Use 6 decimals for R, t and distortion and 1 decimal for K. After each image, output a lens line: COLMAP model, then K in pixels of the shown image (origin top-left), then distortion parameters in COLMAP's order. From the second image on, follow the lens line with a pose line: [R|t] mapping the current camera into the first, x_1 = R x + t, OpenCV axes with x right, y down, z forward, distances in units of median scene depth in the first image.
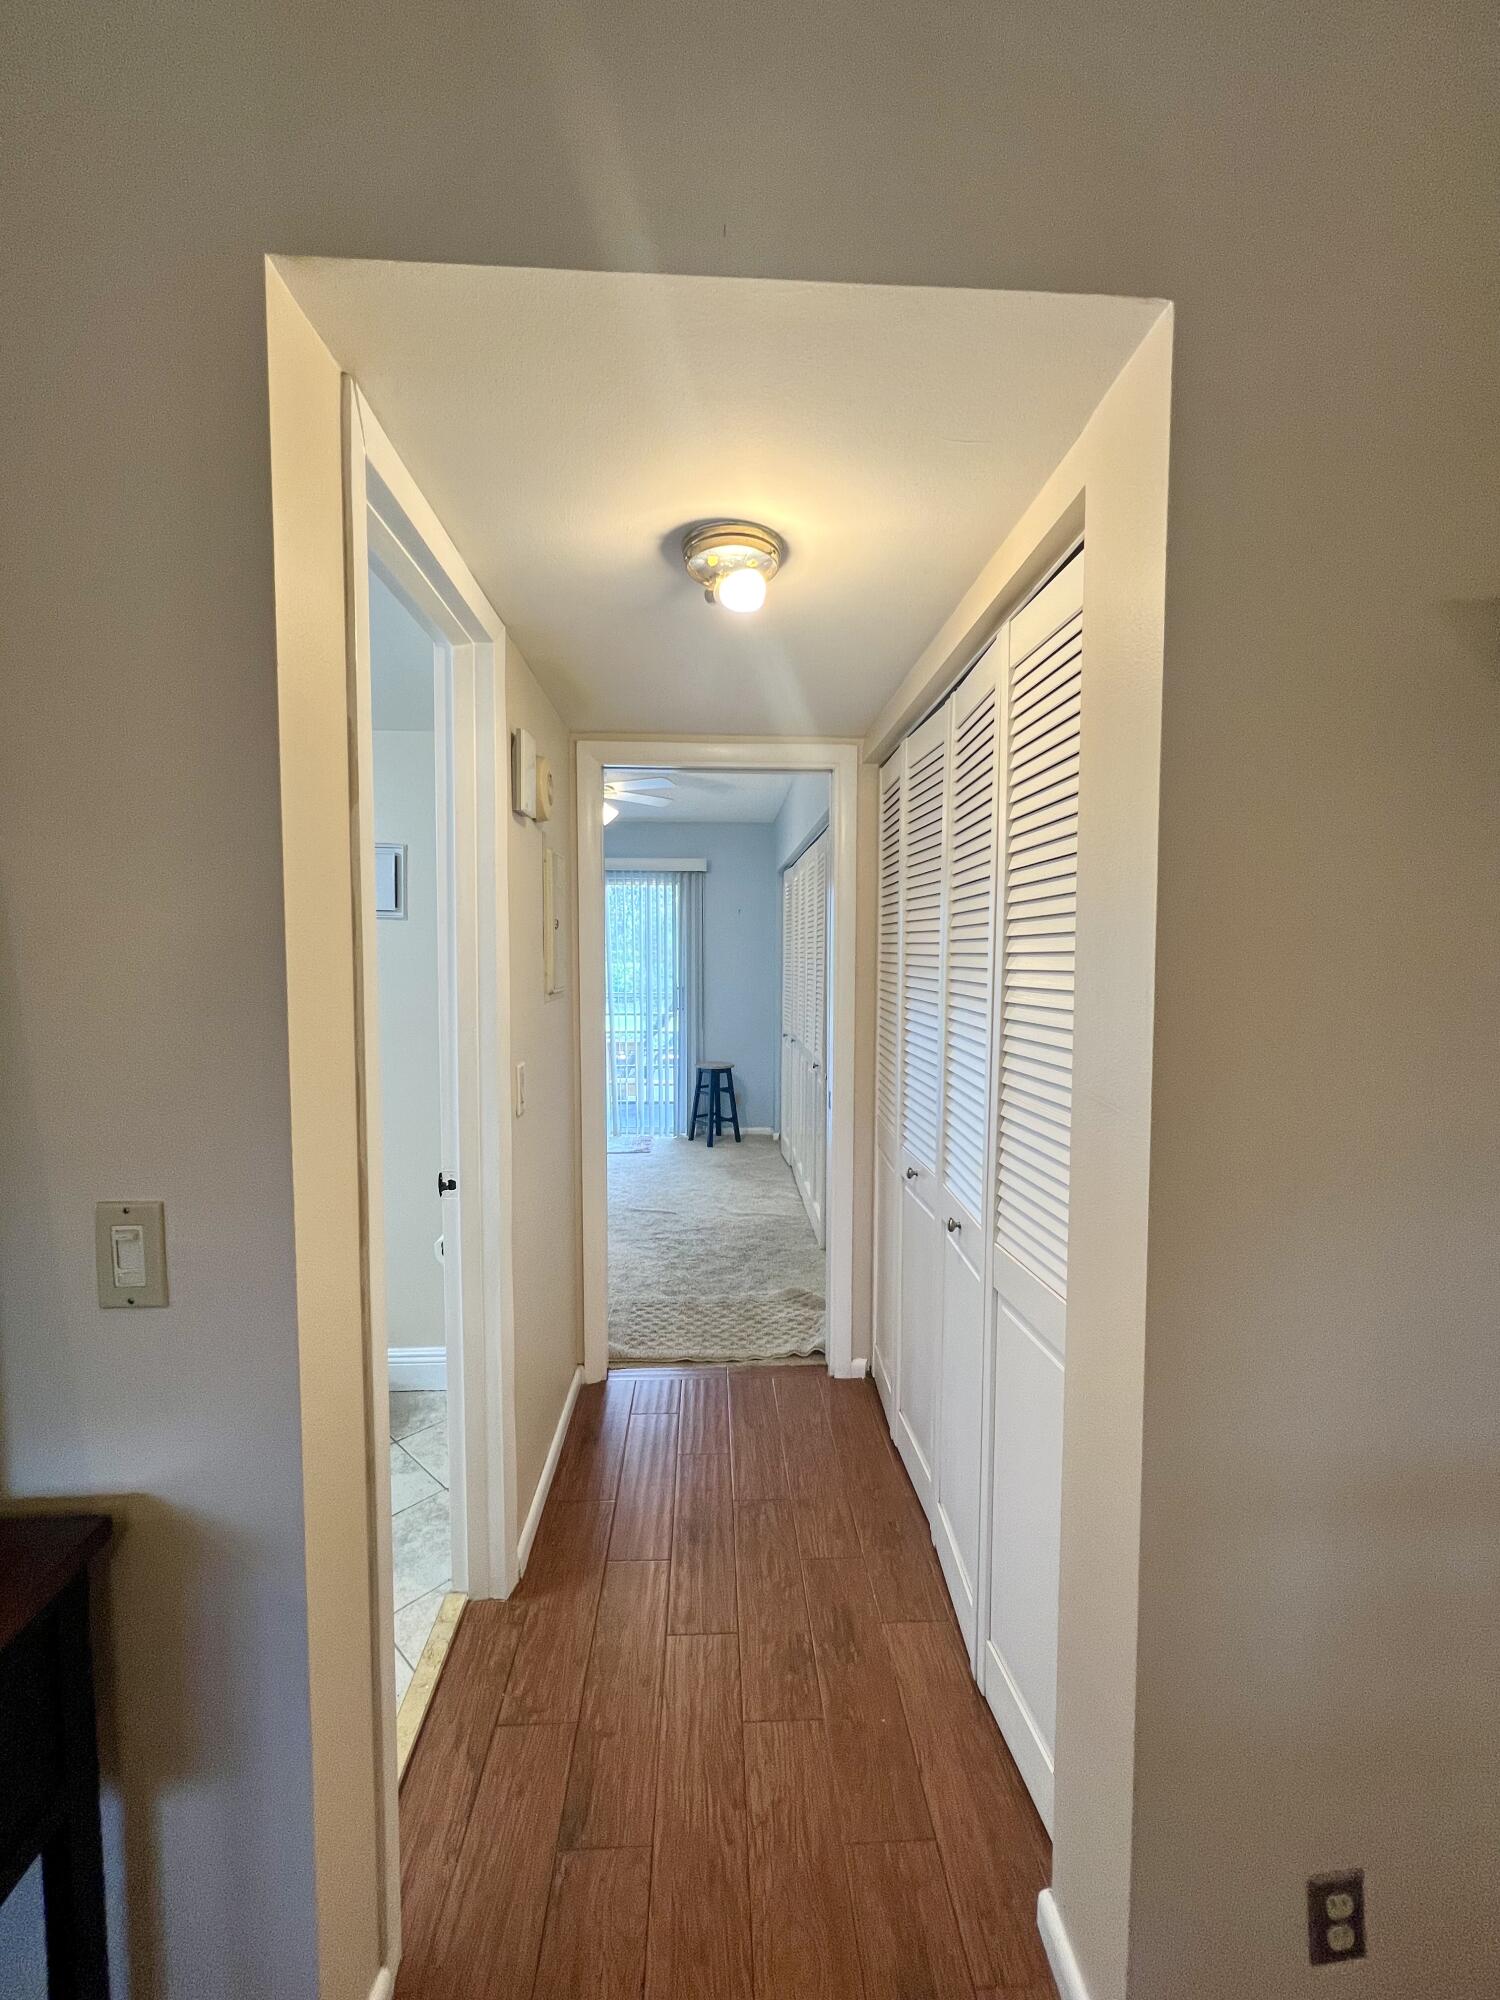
lens RADIAL K [[810.7, 0, 750.0], [0, 810.7, 1000.0], [0, 0, 1]] dist [-0.000834, -0.000143]
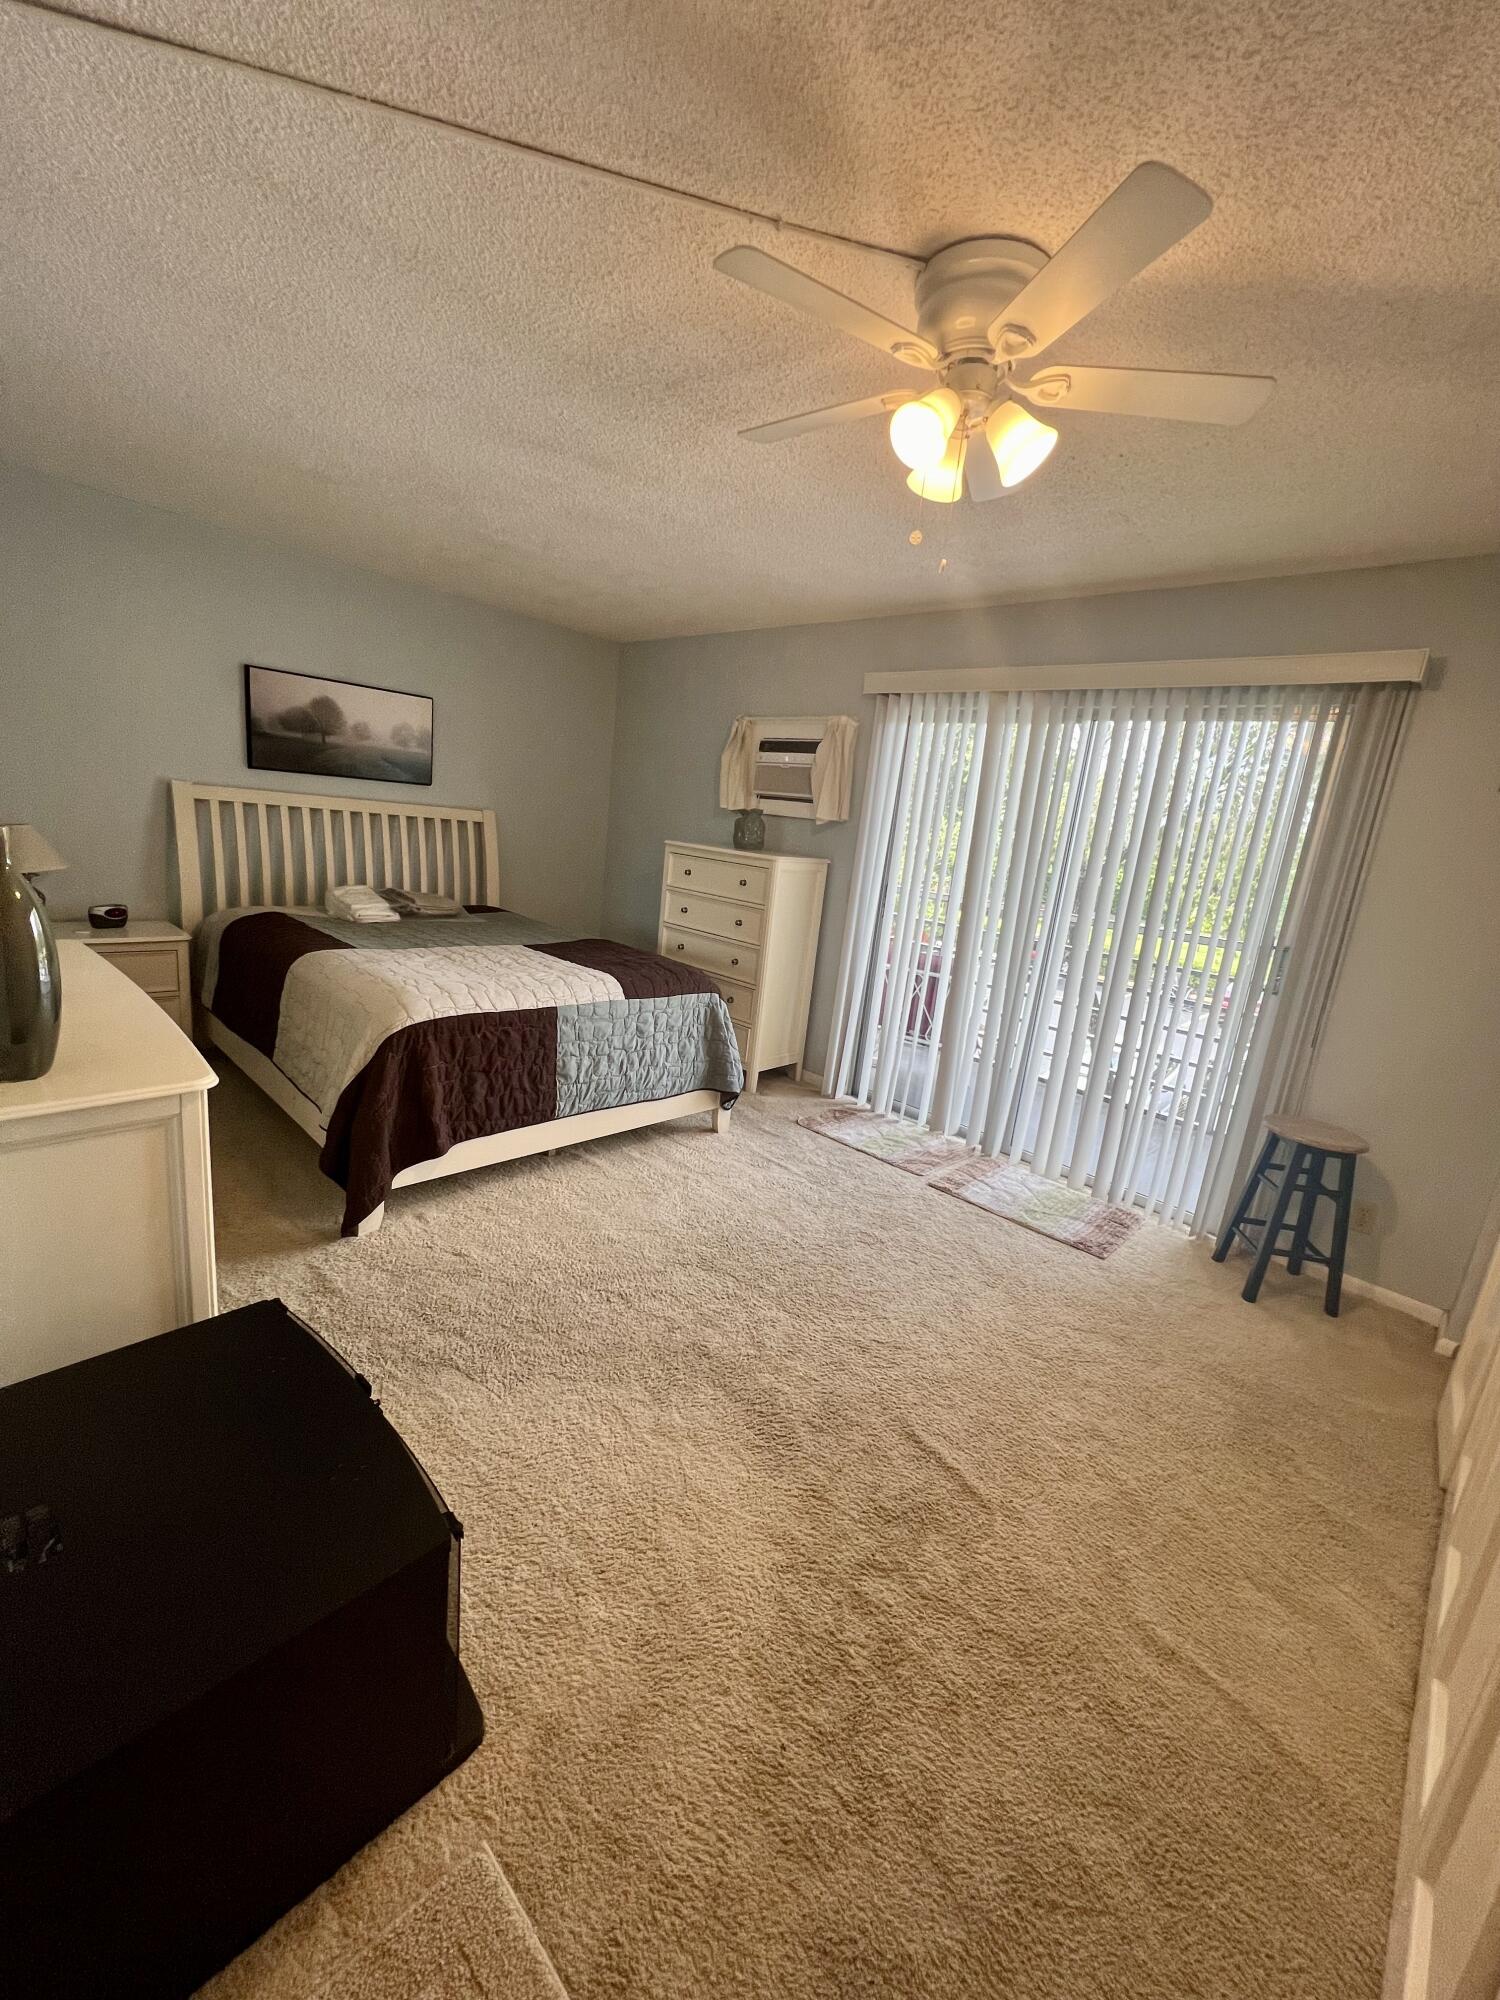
lens RADIAL K [[784.0, 0, 750.0], [0, 784.0, 1000.0], [0, 0, 1]] dist [0.000329, 0.000068]
pose [[0.677274, 0.237836, -0.696228, 0.029393], [-0.146844, 0.970966, 0.188843, -0.028628], [0.720928, -0.025661, 0.692535, 0.476905]]
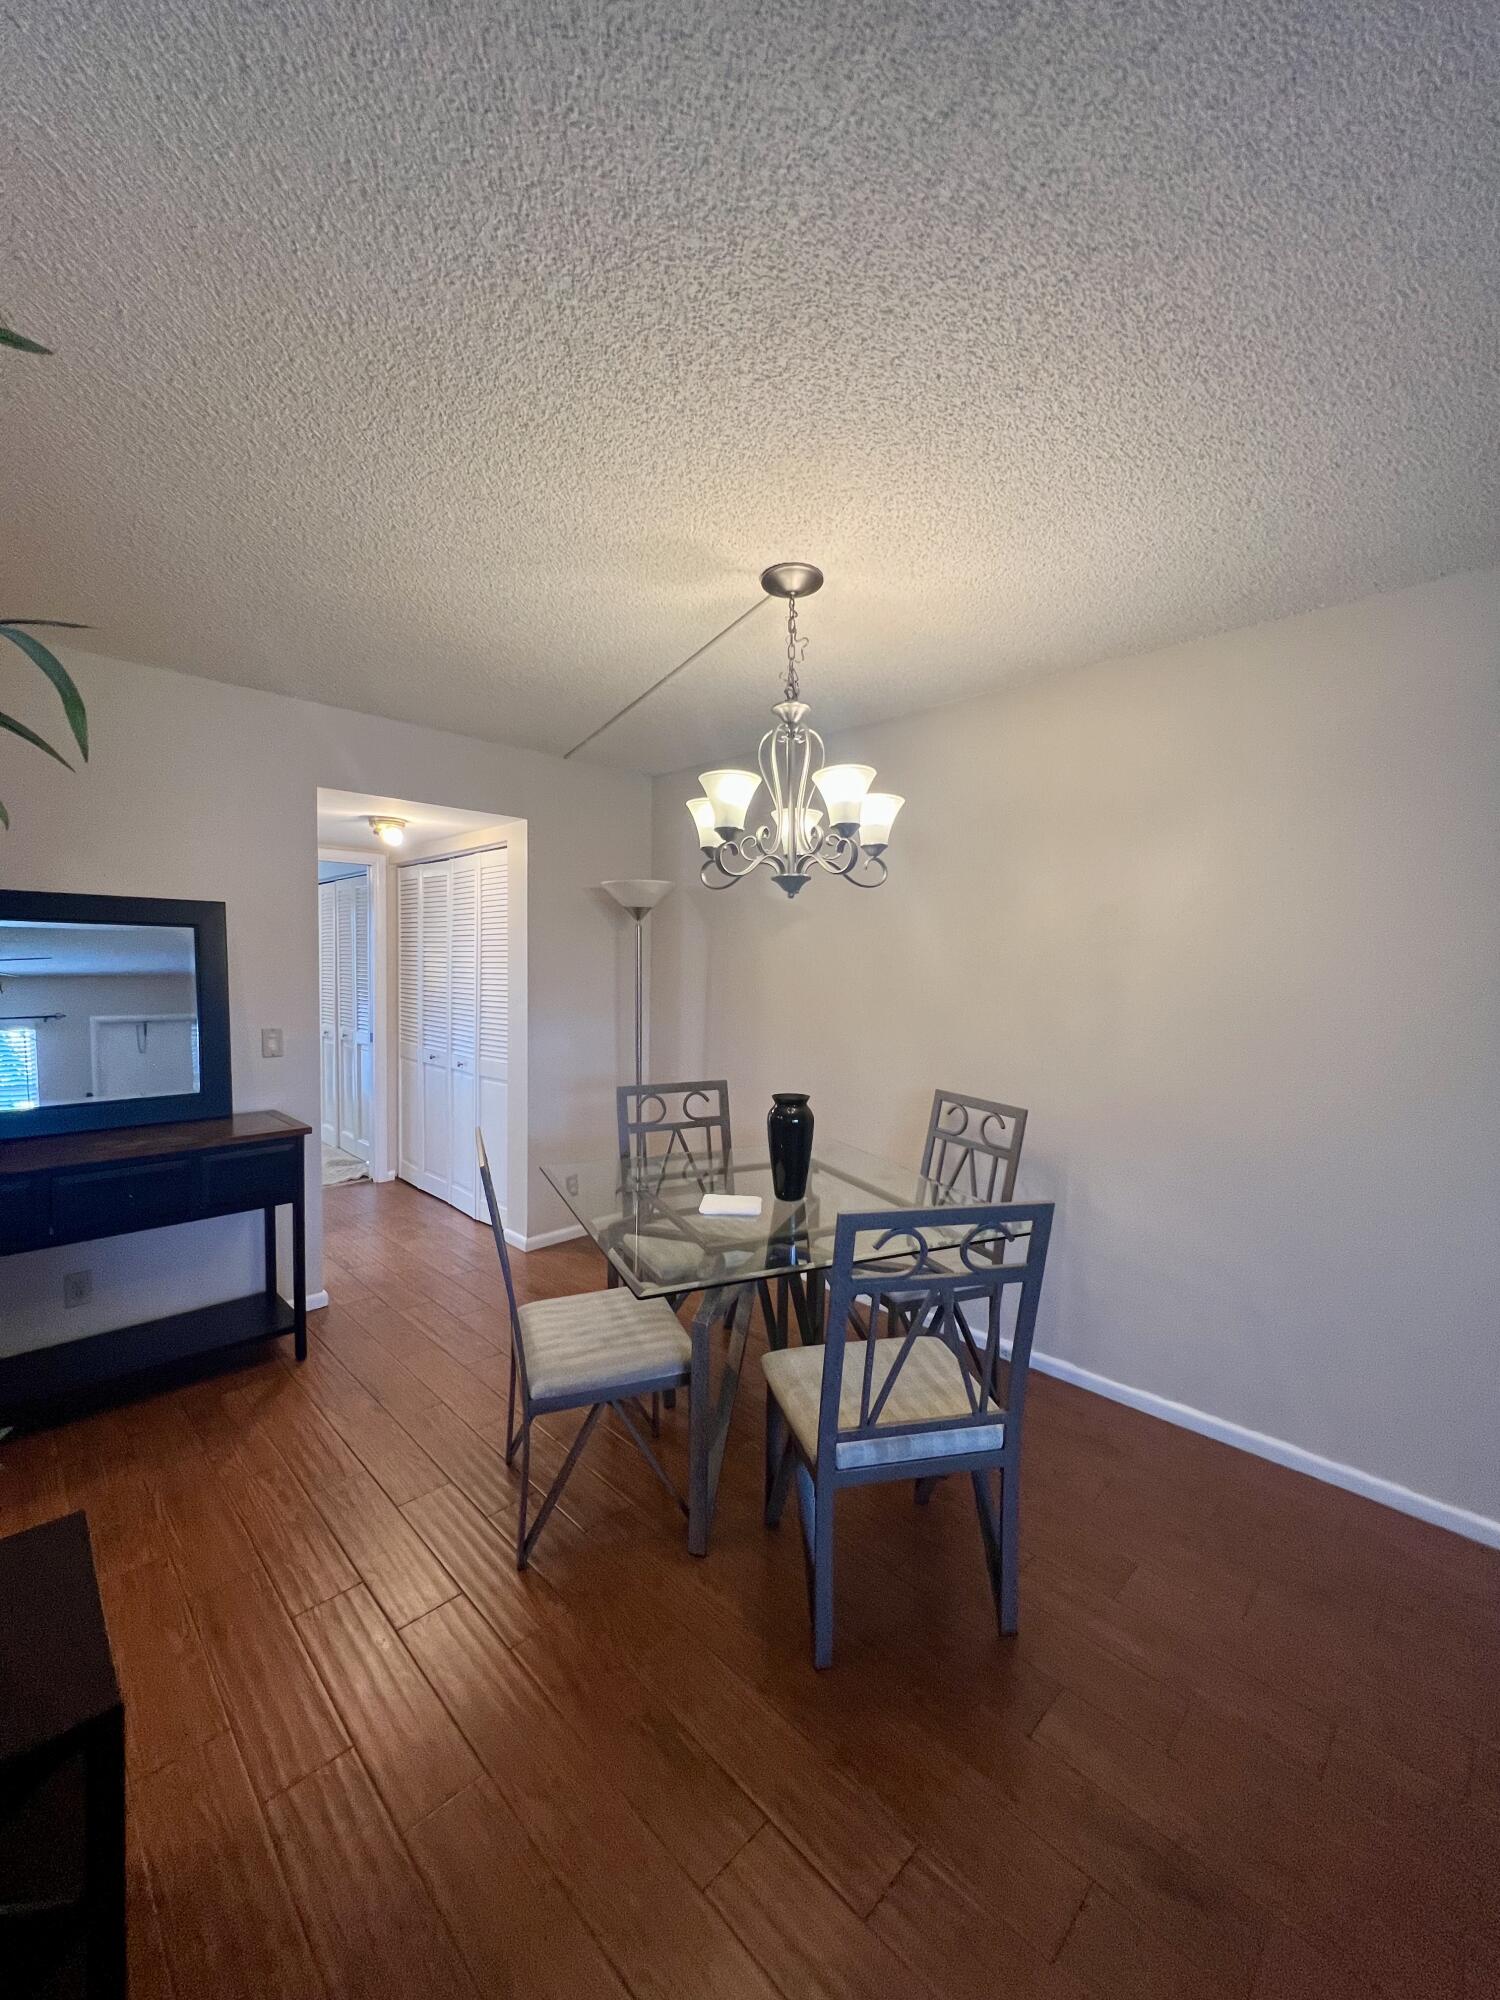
lens RADIAL K [[810.7, 0, 750.0], [0, 810.7, 1000.0], [0, 0, 1]] dist [-0.000834, -0.000143]
pose [[0.749062, -0.021526, 0.662150, -0.207440], [0.024211, 0.999694, 0.005111, 0.020077], [-0.662057, 0.012203, 0.749354, -0.425371]]
